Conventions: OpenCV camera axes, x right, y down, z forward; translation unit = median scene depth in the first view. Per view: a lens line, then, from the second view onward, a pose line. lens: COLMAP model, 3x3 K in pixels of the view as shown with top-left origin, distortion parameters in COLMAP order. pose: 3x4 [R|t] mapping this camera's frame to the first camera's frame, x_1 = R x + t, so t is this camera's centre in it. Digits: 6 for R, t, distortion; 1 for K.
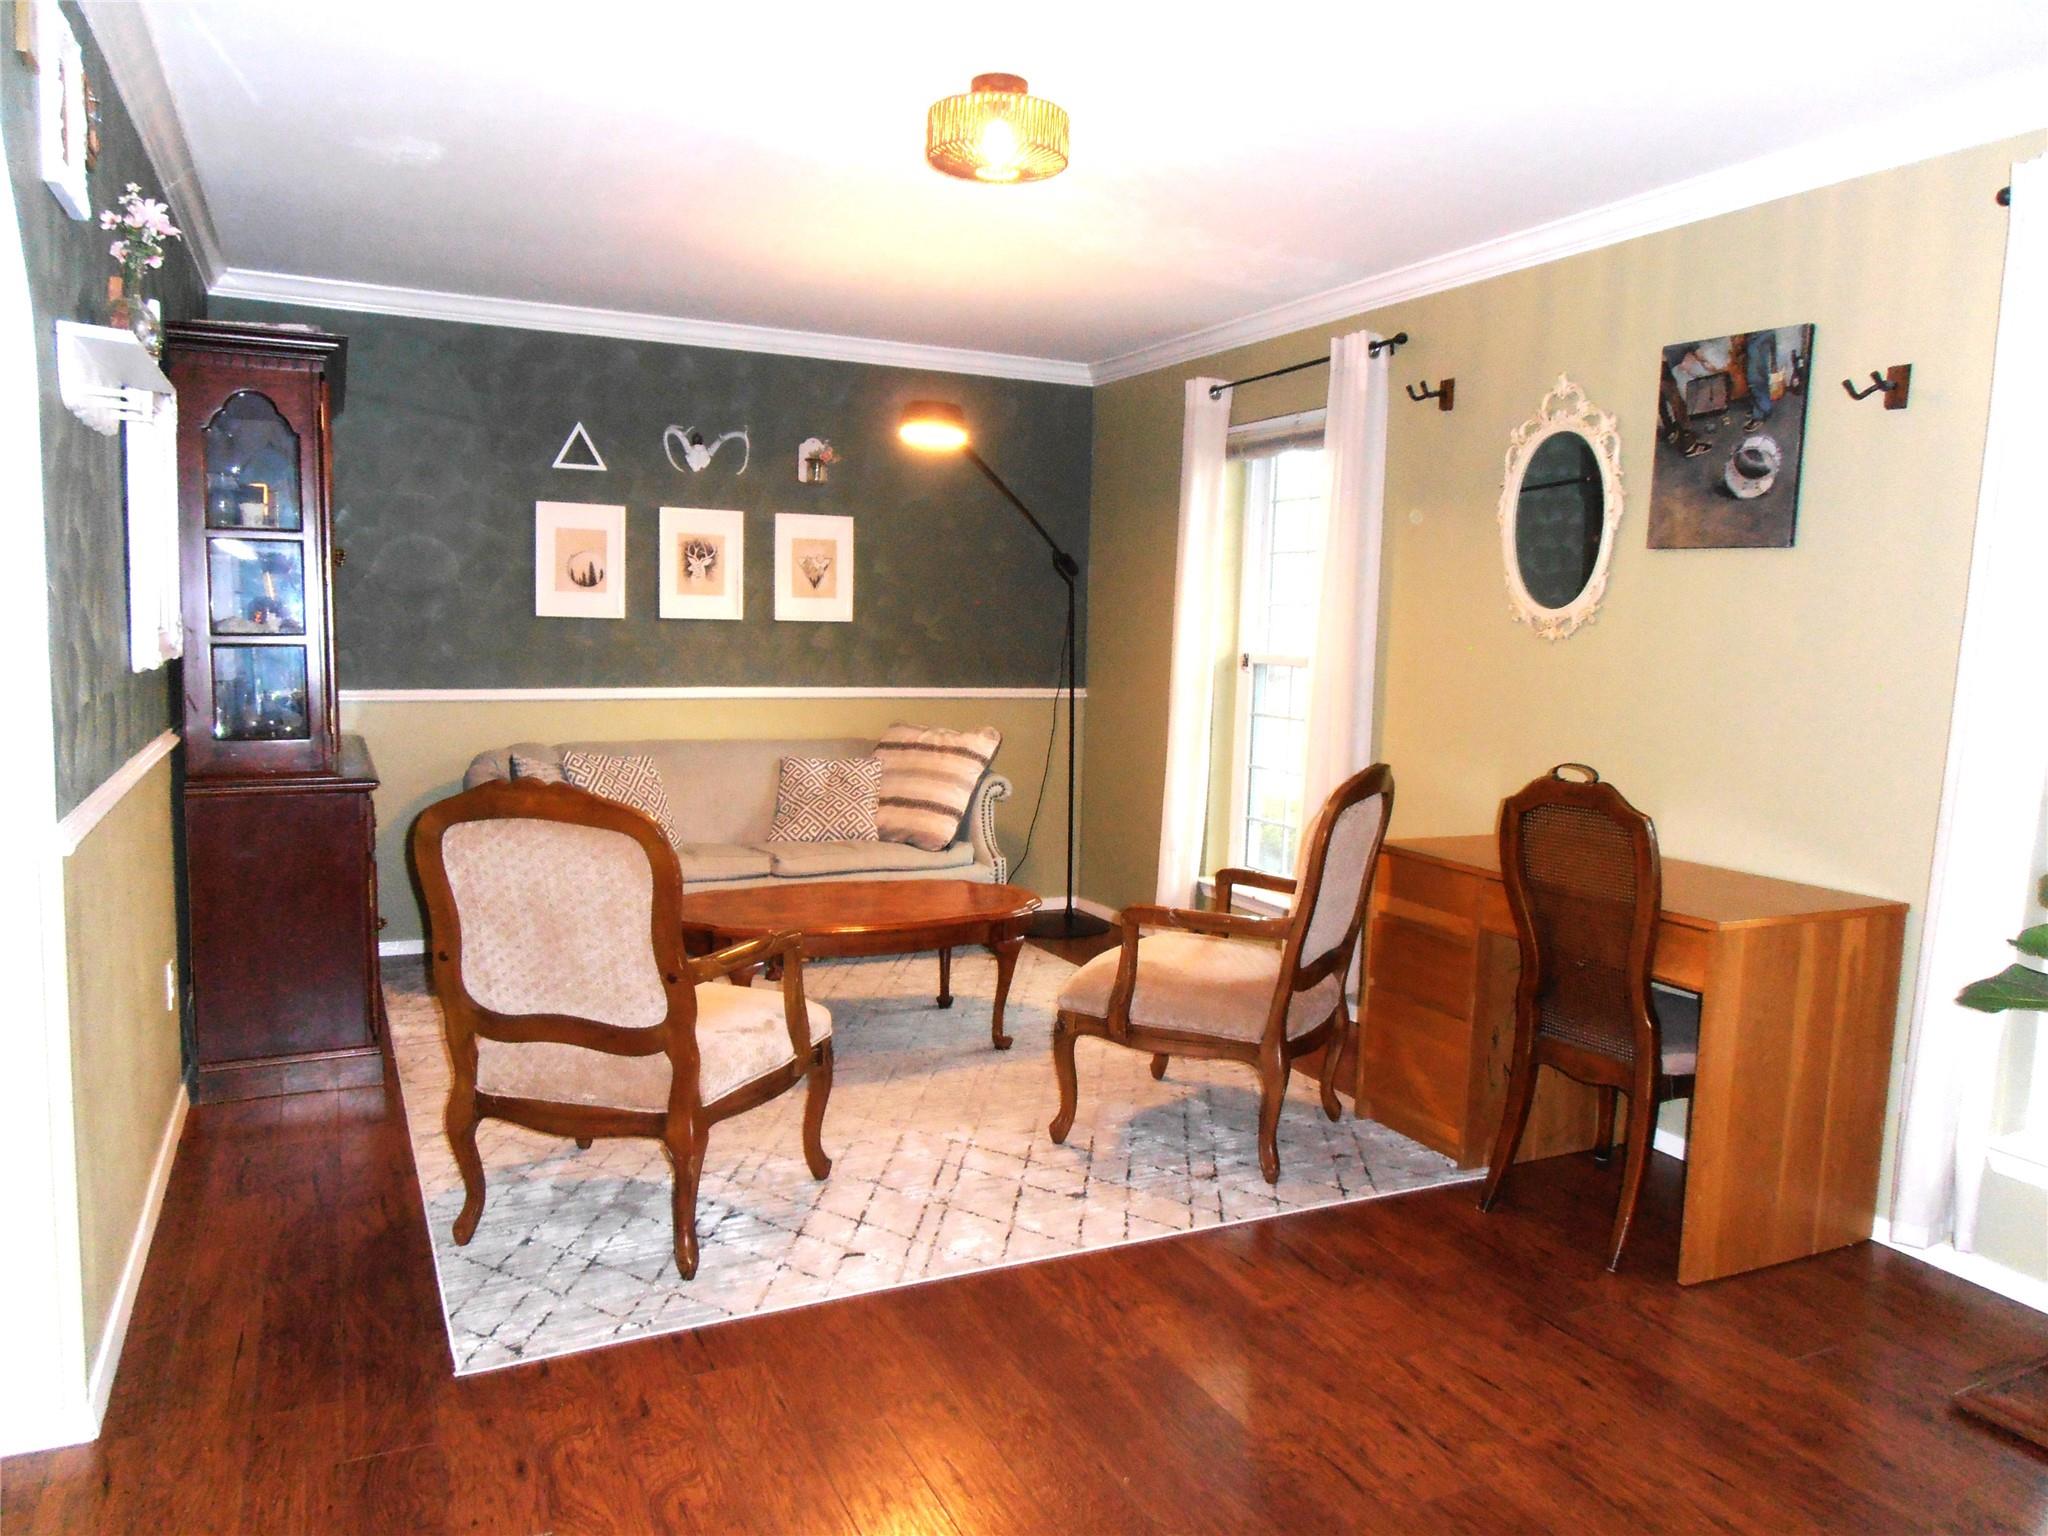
lens RADIAL K [[1439.6, 0, 1024.0], [0, 1439.6, 768.0], [0, 0, 1]] dist [-0.012030, 0.002012]
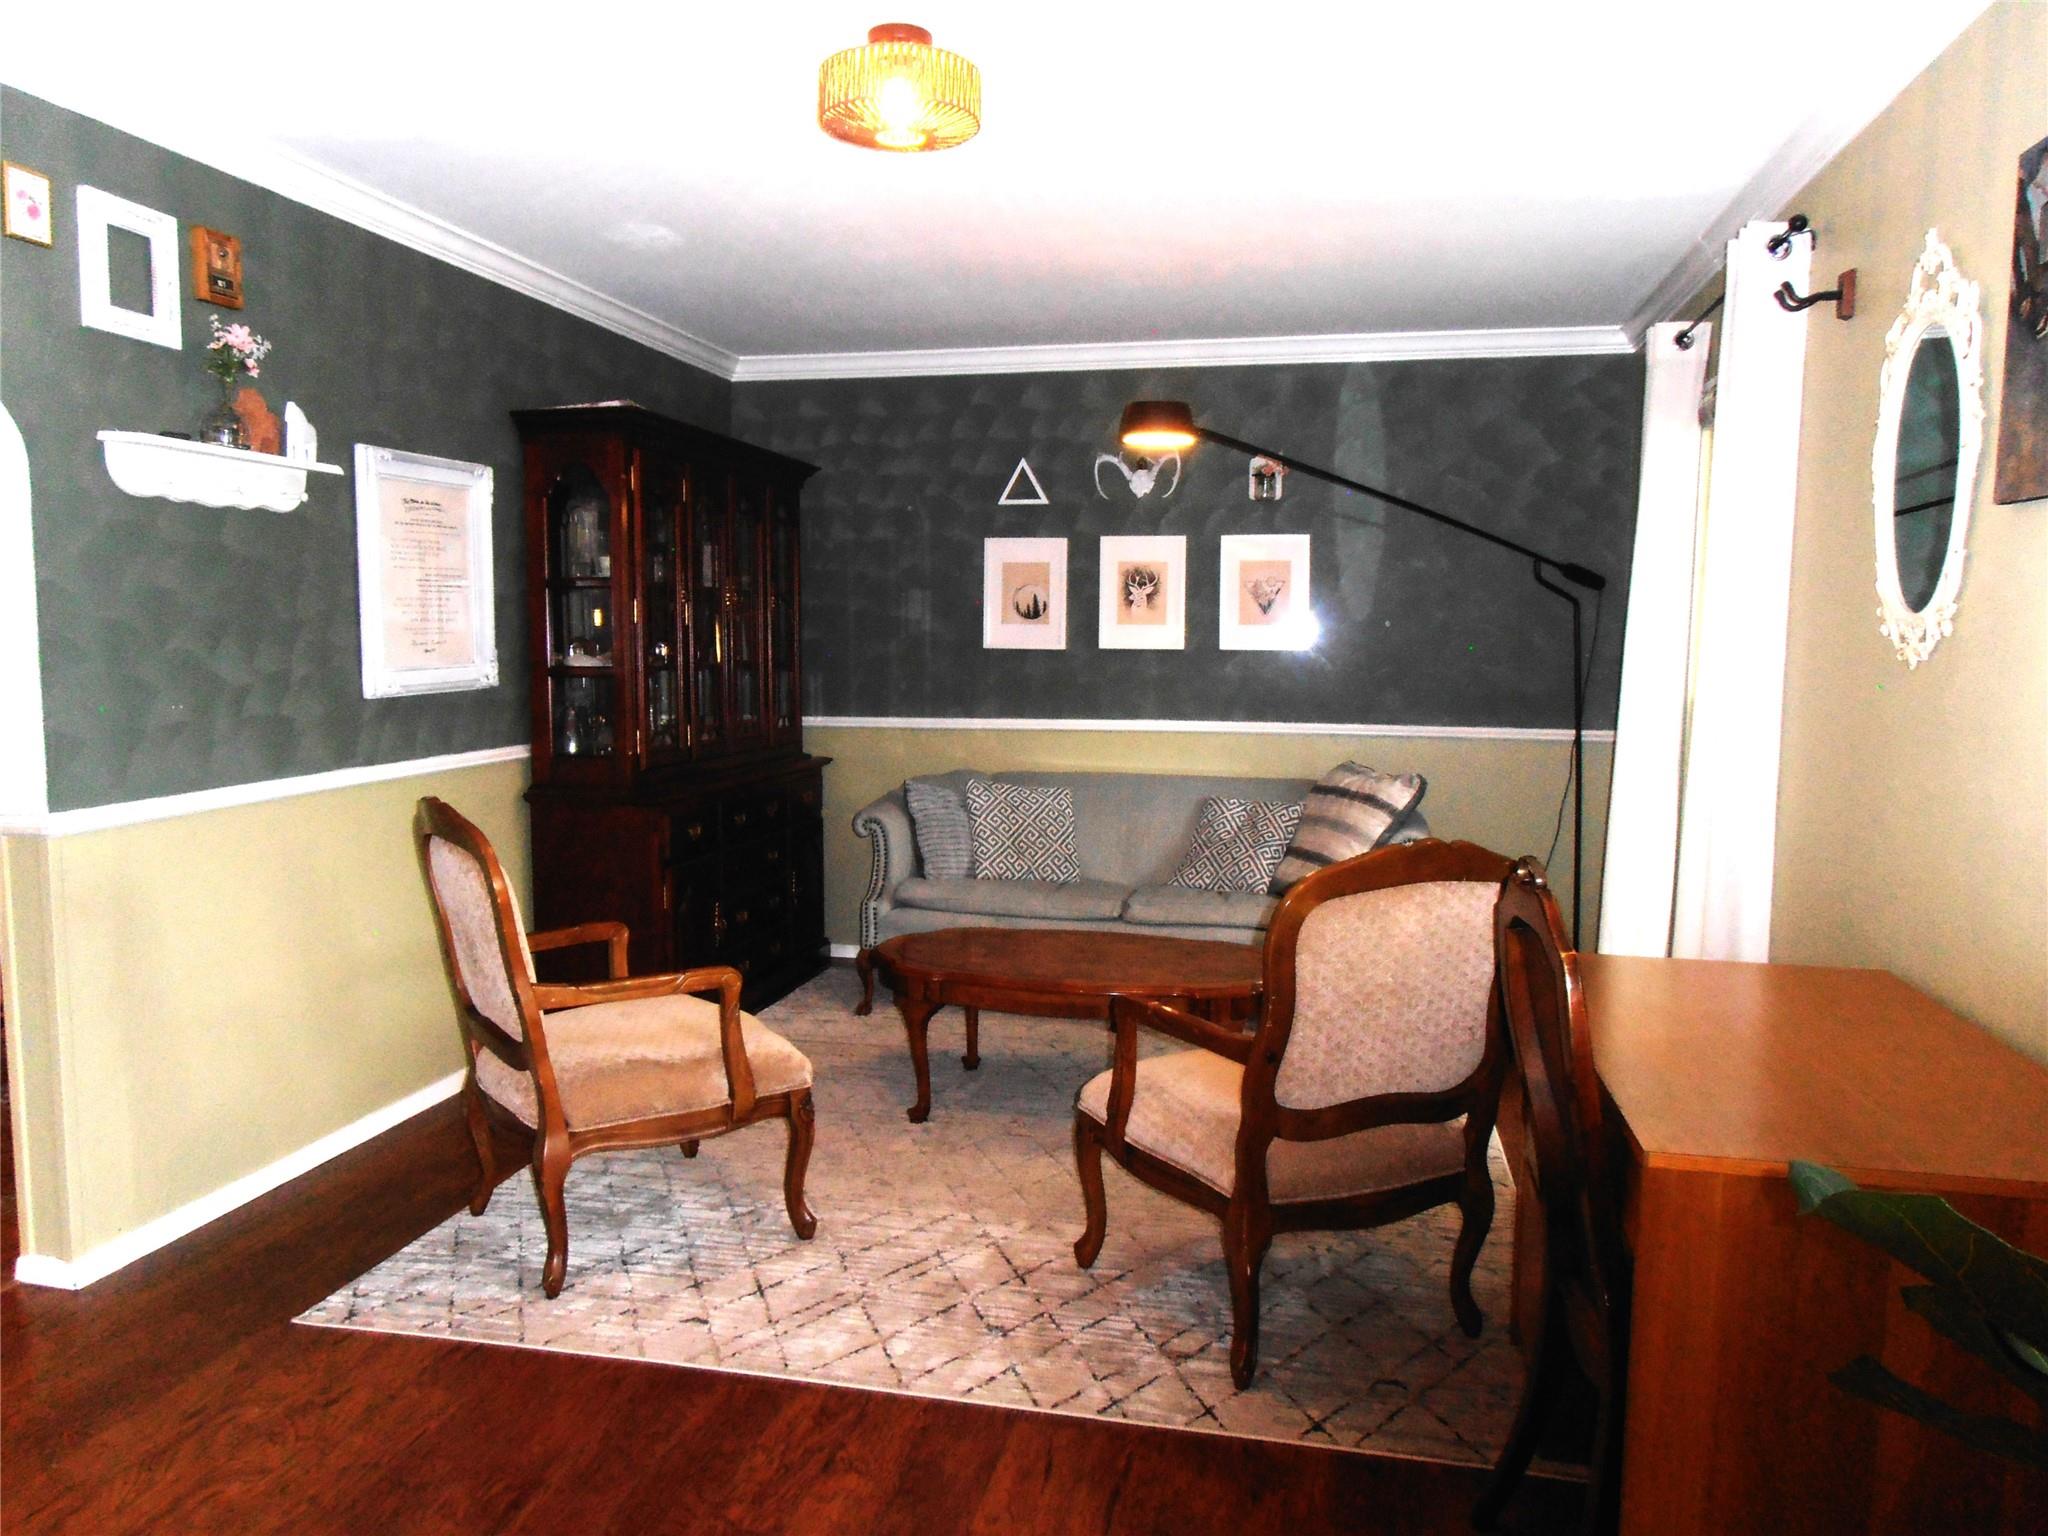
lens RADIAL K [[1439.6, 0, 1024.0], [0, 1439.6, 768.0], [0, 0, 1]] dist [-0.012030, 0.002012]
pose [[0.787258, 0.037104, -0.615506, 0.325130], [-0.052691, 0.998585, -0.007197, -0.013462], [0.614368, 0.038098, 0.788099, 0.201337]]
